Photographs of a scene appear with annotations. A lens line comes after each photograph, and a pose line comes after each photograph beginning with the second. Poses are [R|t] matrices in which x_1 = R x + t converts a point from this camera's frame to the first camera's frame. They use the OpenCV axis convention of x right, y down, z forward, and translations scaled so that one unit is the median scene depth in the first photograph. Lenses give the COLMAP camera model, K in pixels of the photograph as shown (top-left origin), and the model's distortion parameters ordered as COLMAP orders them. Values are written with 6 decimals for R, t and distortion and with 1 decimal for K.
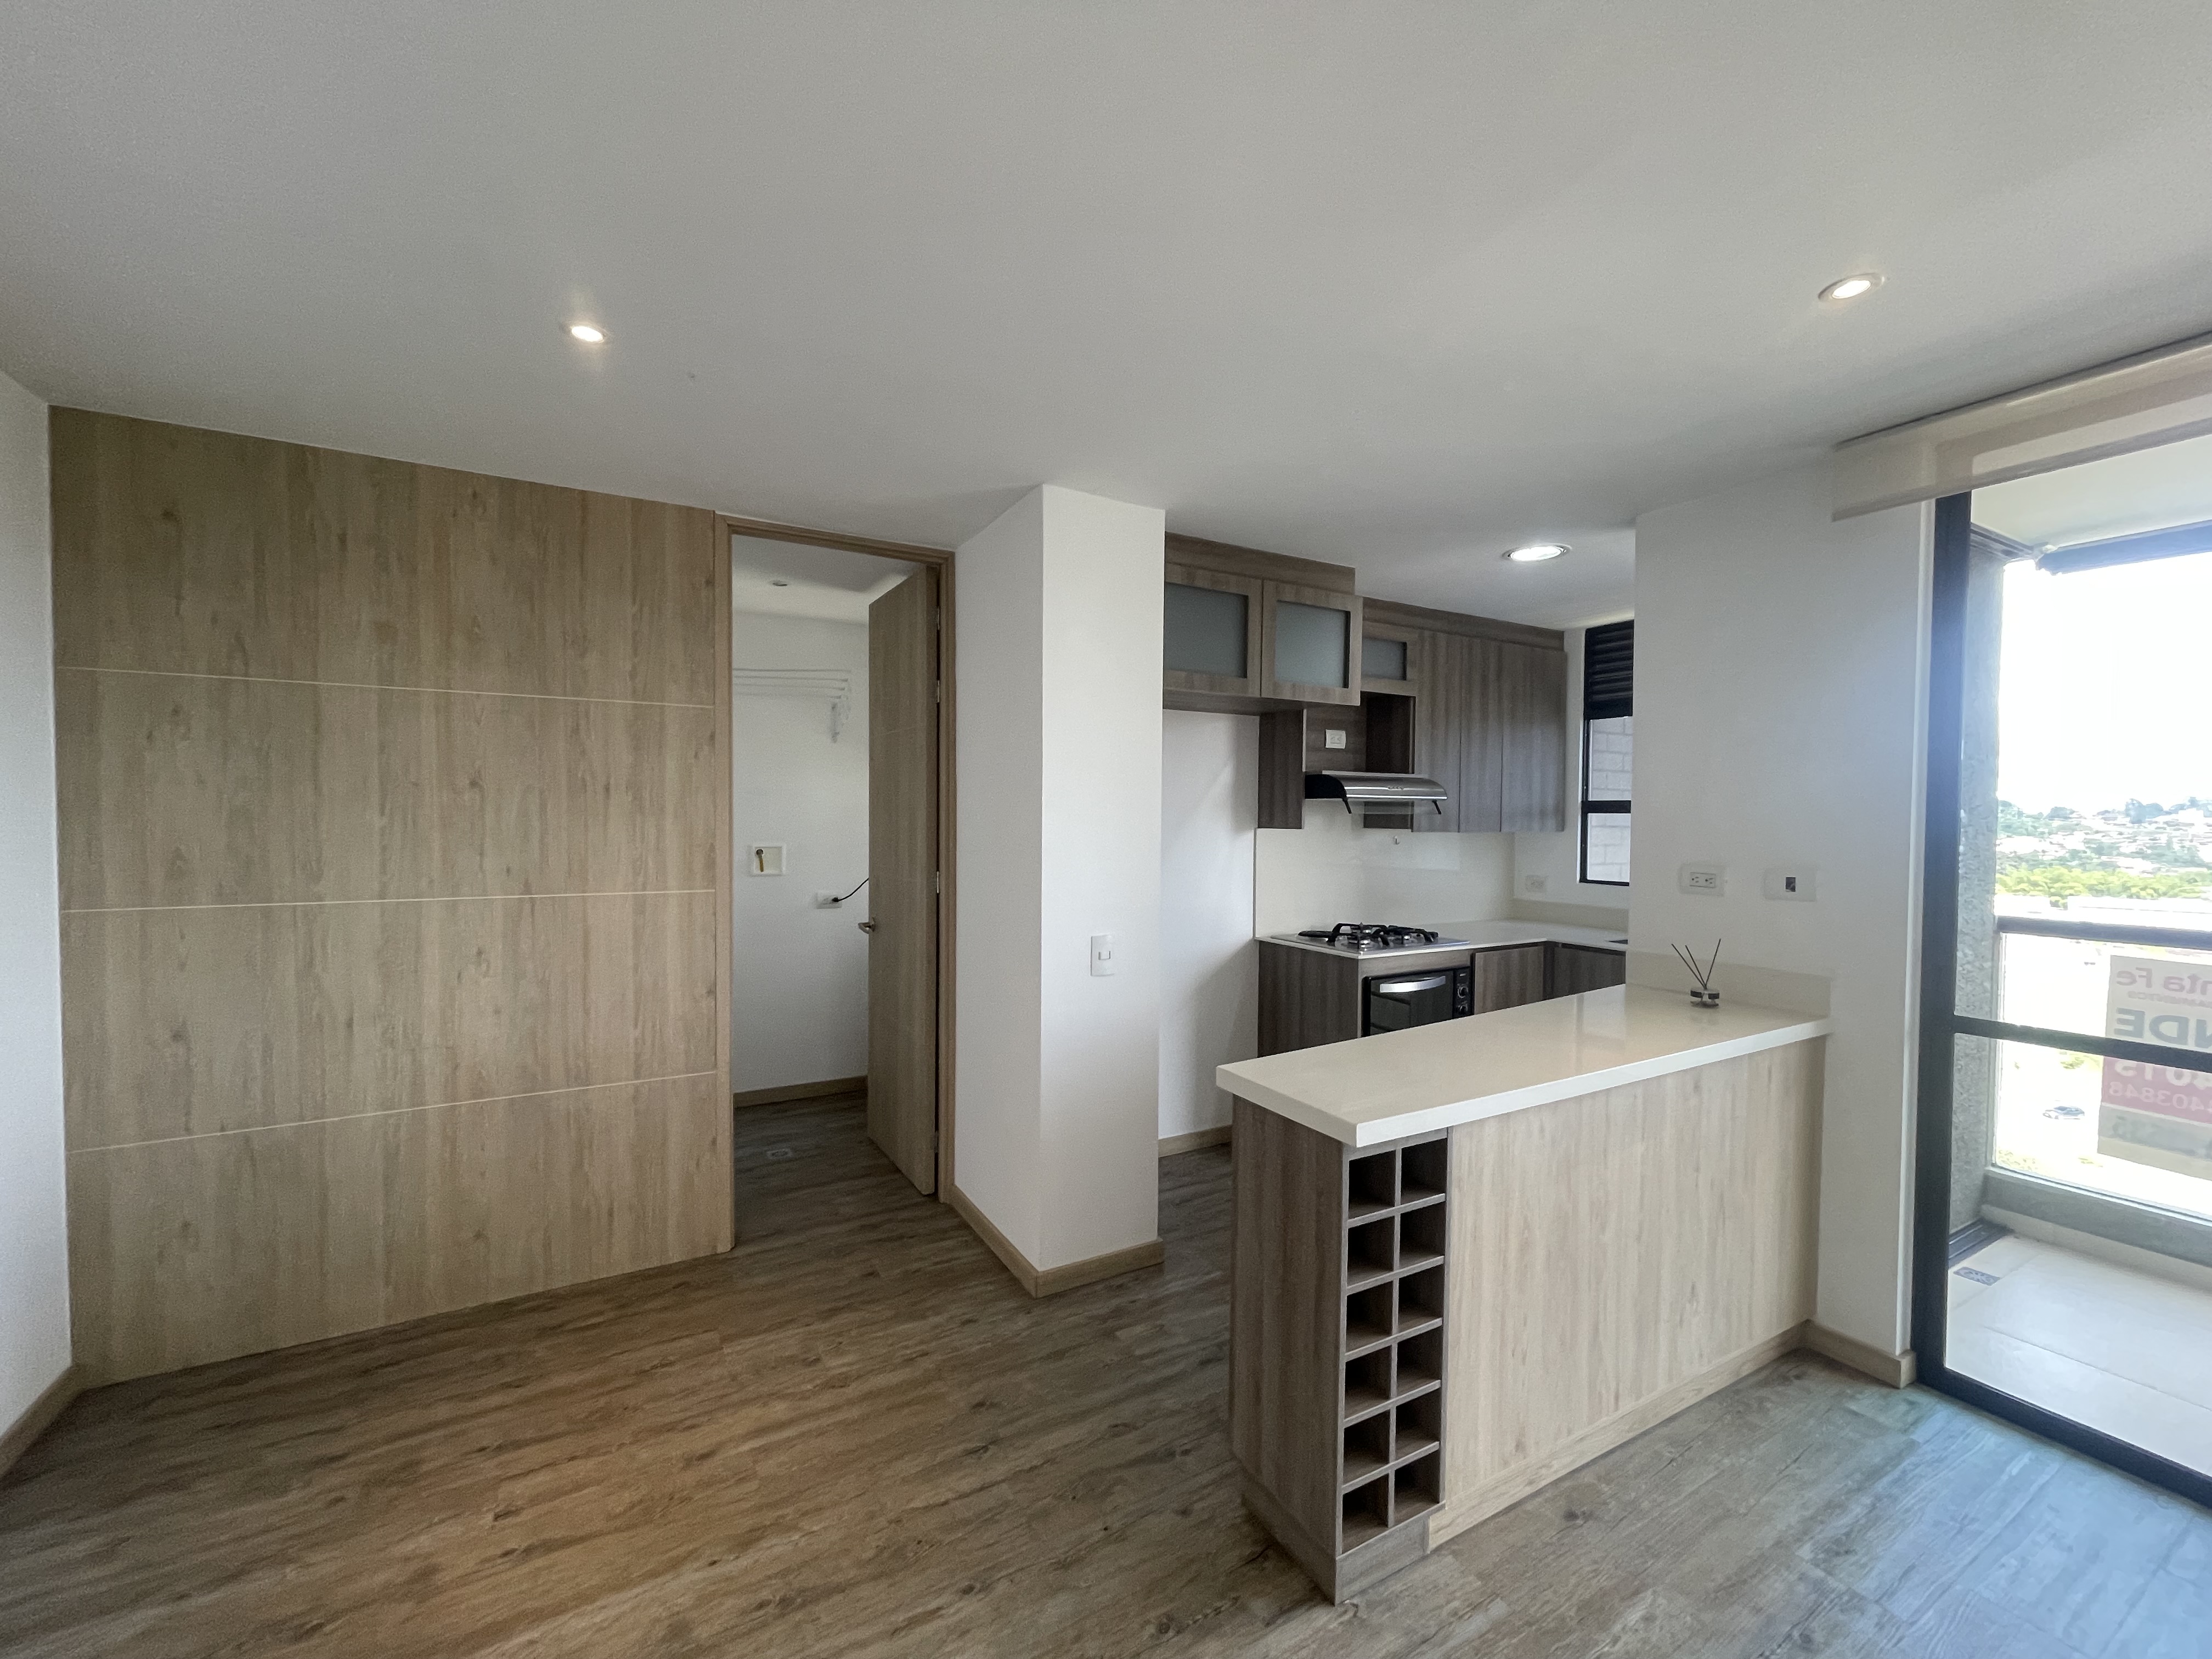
lens RADIAL K [[886.9, 0, 1104.5], [0, 886.9, 837.2], [0, 0, 1]] dist [-0.000160, -0.000201]
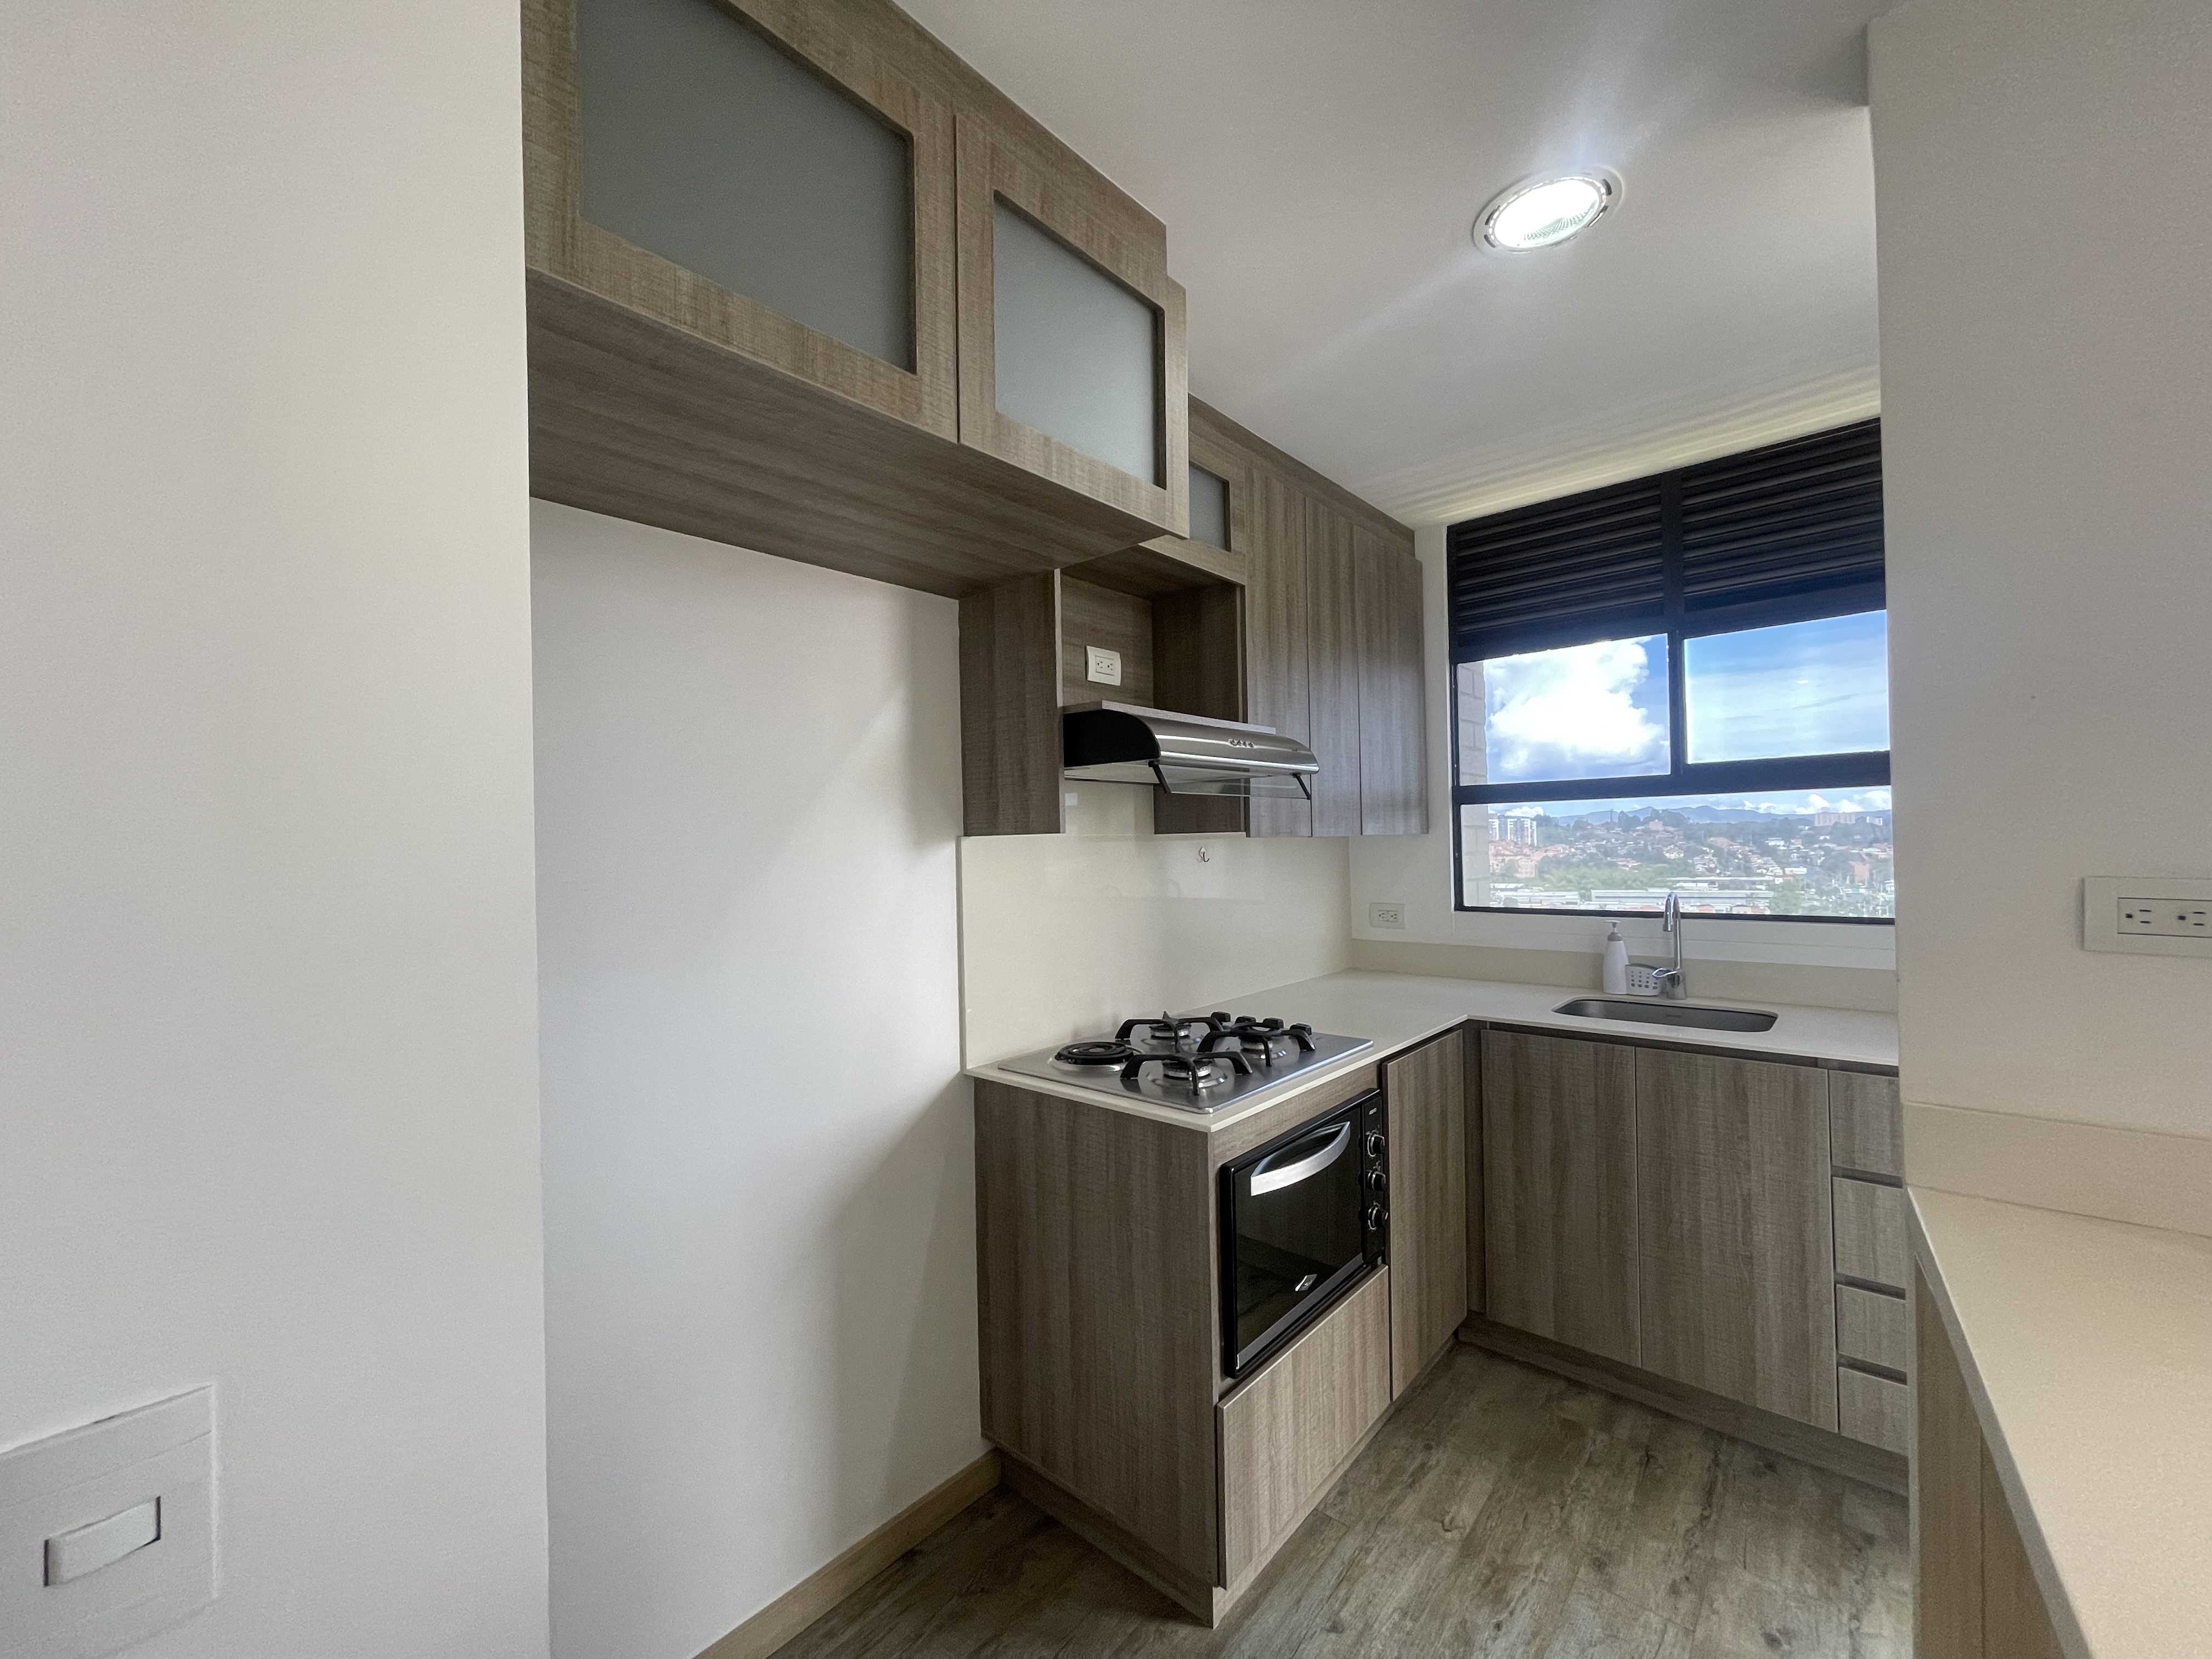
lens RADIAL K [[886.9, 0, 1102.2], [0, 886.9, 838.7], [0, 0, 1]] dist [-0.000160, -0.000201]
pose [[0.946574, -0.025884, 0.321446, 0.128510], [0.035948, 0.999031, -0.025412, 0.008310], [-0.320477, 0.035610, 0.946587, 0.743626]]
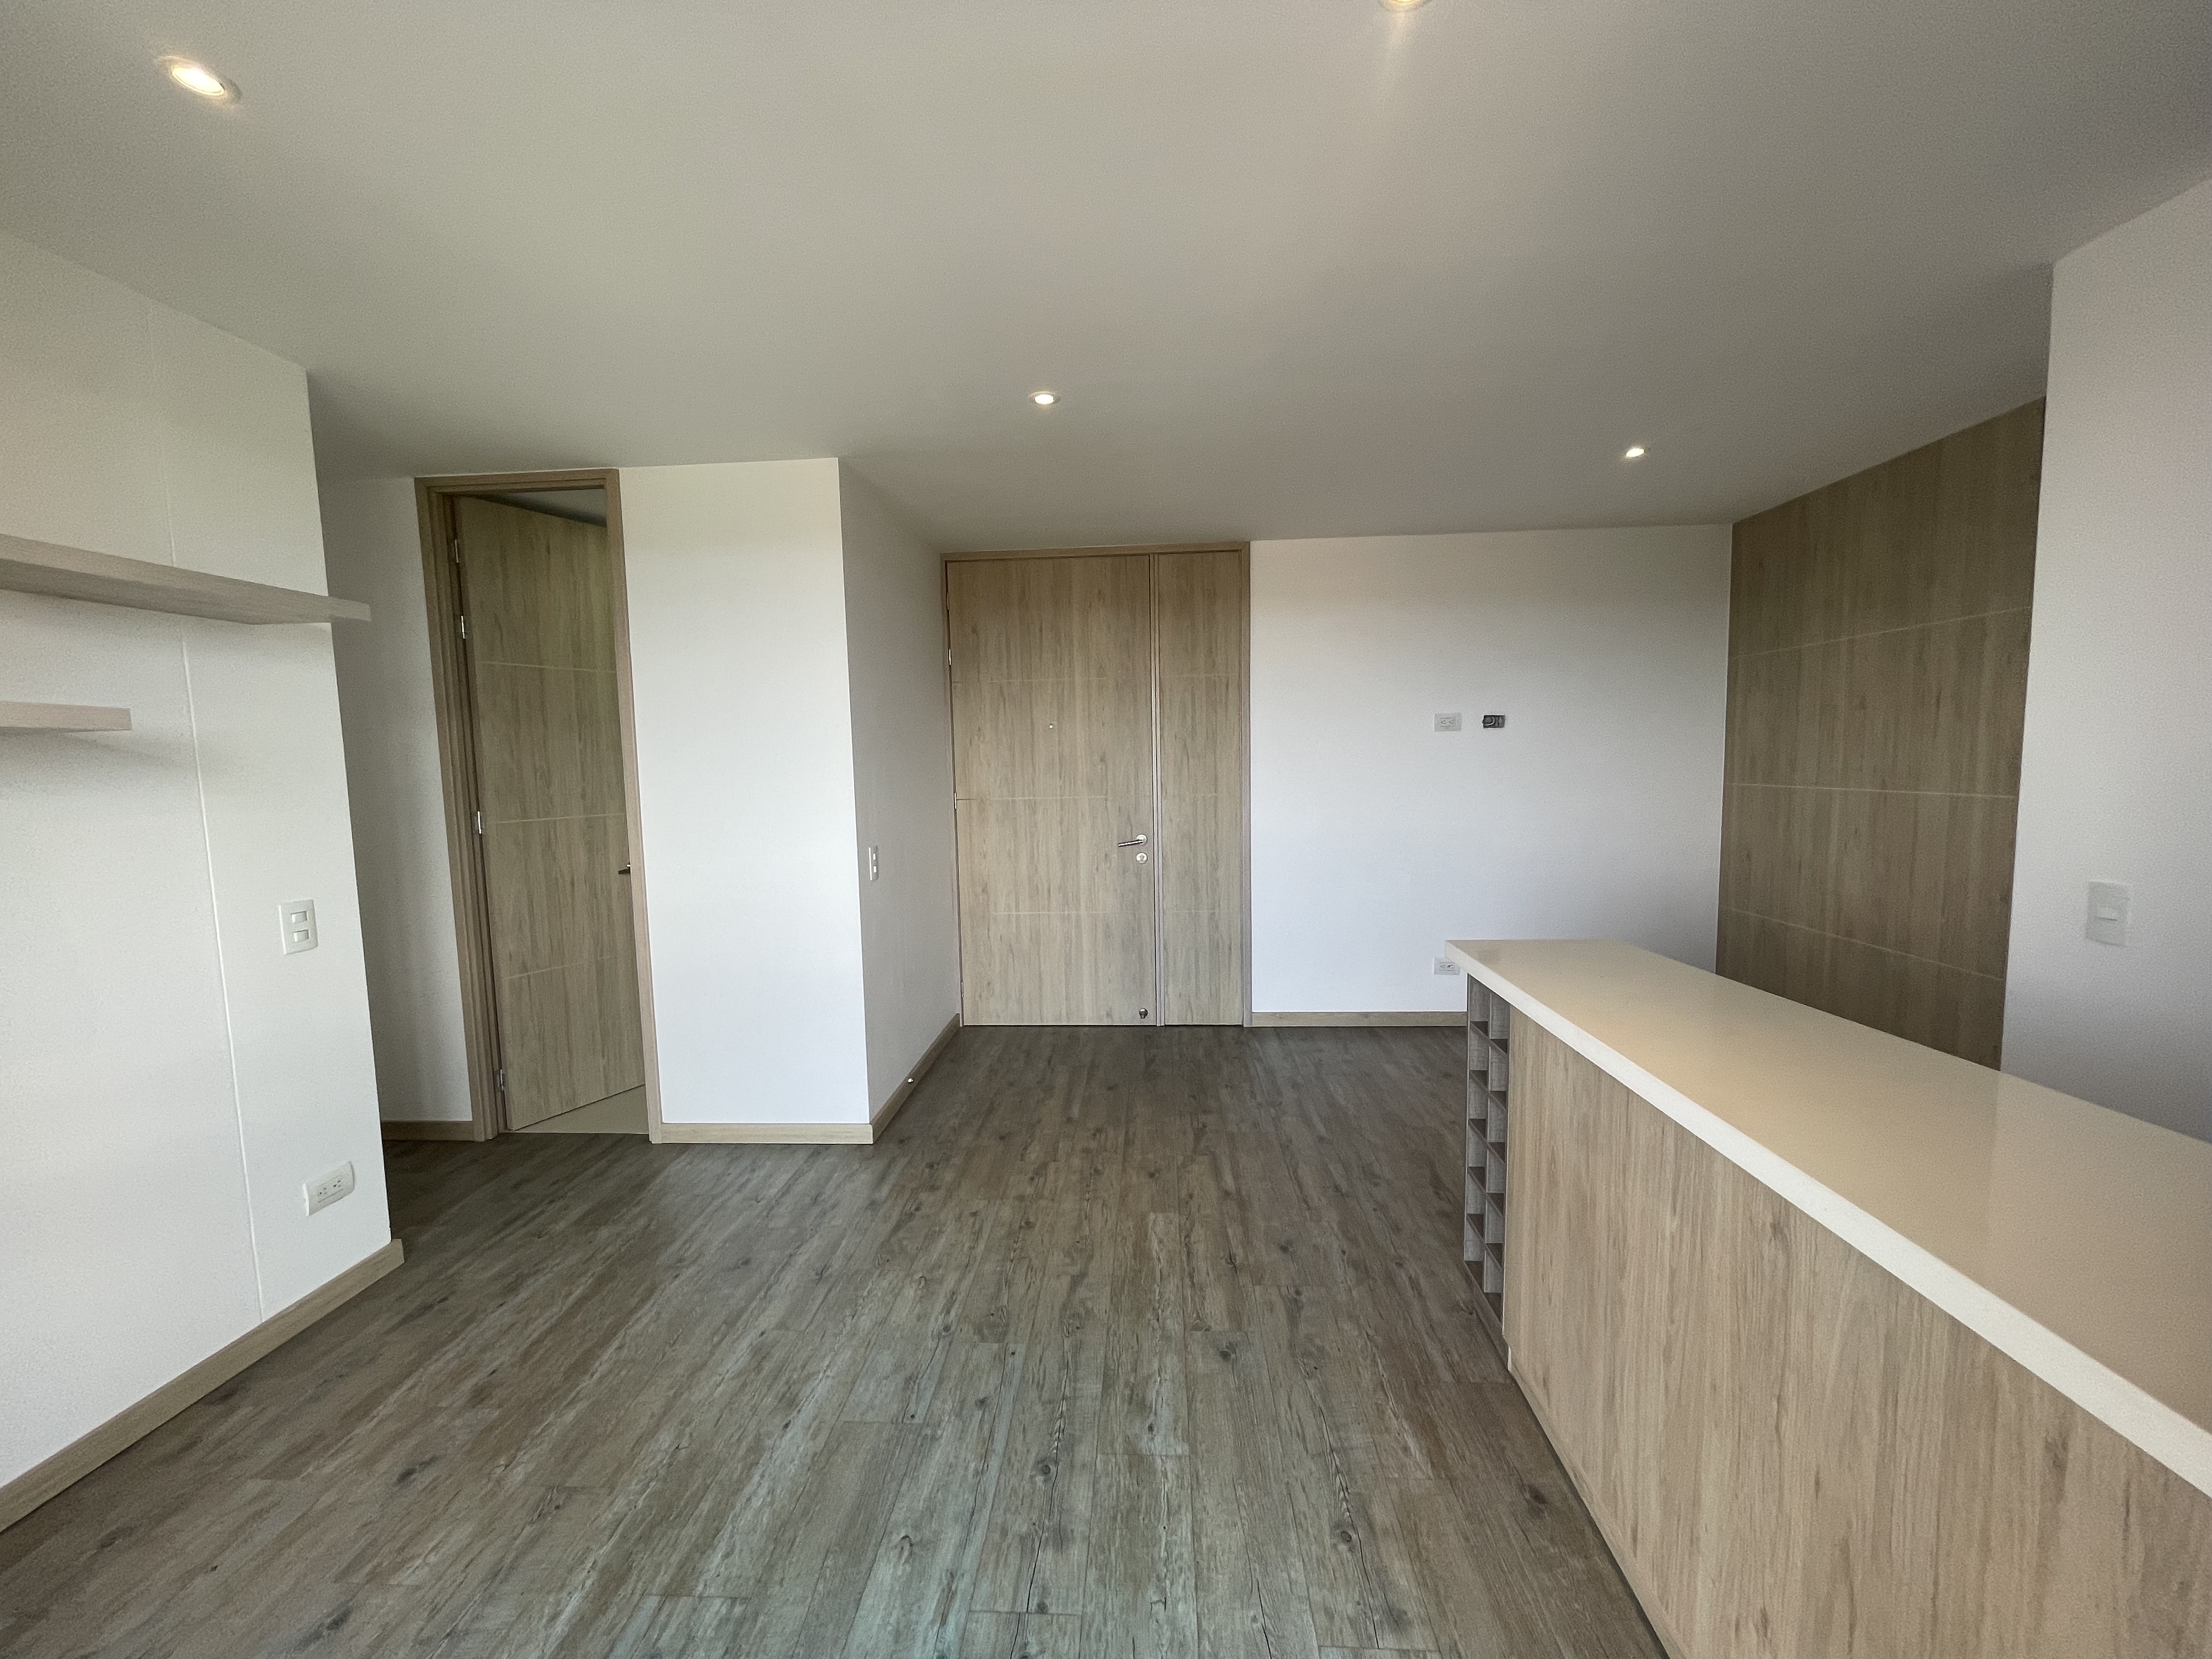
lens RADIAL K [[886.9, 0, 1103.9], [0, 886.9, 840.0], [0, 0, 1]] dist [-0.000160, -0.000201]
pose [[-0.544101, 0.083536, -0.834851, 0.947062], [-0.001018, 0.994965, 0.100220, 0.009495], [0.839019, 0.055379, -0.541276, 0.700401]]
